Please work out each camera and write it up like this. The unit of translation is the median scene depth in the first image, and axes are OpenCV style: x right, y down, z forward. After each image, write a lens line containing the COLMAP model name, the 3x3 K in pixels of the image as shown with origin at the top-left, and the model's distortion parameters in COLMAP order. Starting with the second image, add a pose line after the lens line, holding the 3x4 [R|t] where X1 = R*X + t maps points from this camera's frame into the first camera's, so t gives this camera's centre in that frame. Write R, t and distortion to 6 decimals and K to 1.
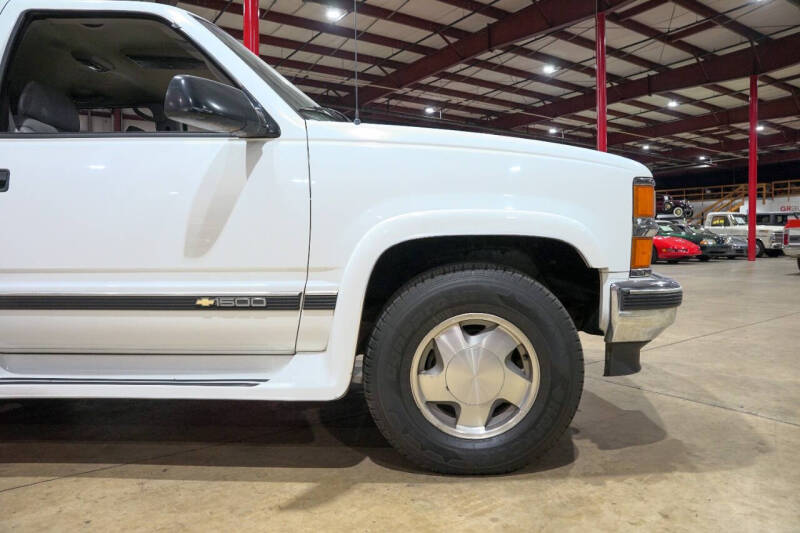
lens RADIAL K [[542.1, 0, 408.4], [0, 542.1, 258.0], [0, 0, 1]] dist [-0.142632, 0.111900]
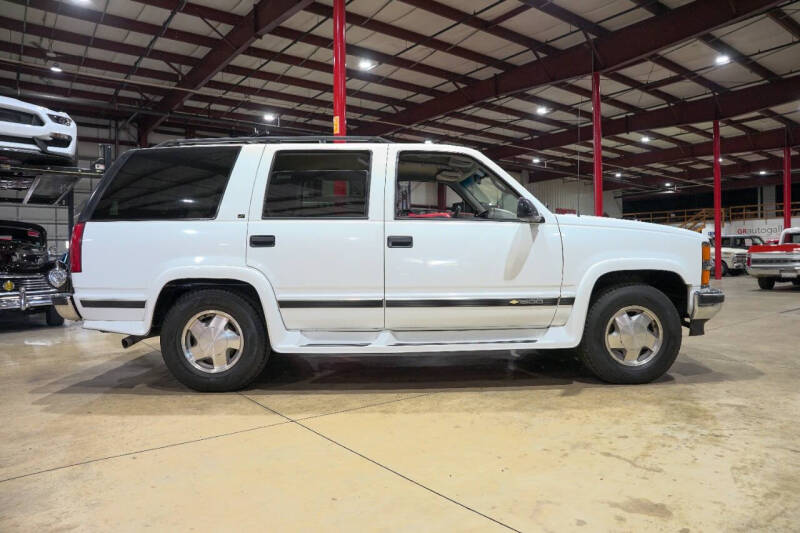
lens RADIAL K [[542.1, 0, 408.4], [0, 542.1, 258.0], [0, 0, 1]] dist [-0.142632, 0.111900]
pose [[0.998064, 0.000391, 0.062189, -0.111851], [0.001850, 0.999351, -0.035973, -0.001653], [-0.062163, 0.036018, 0.997416, -0.129836]]
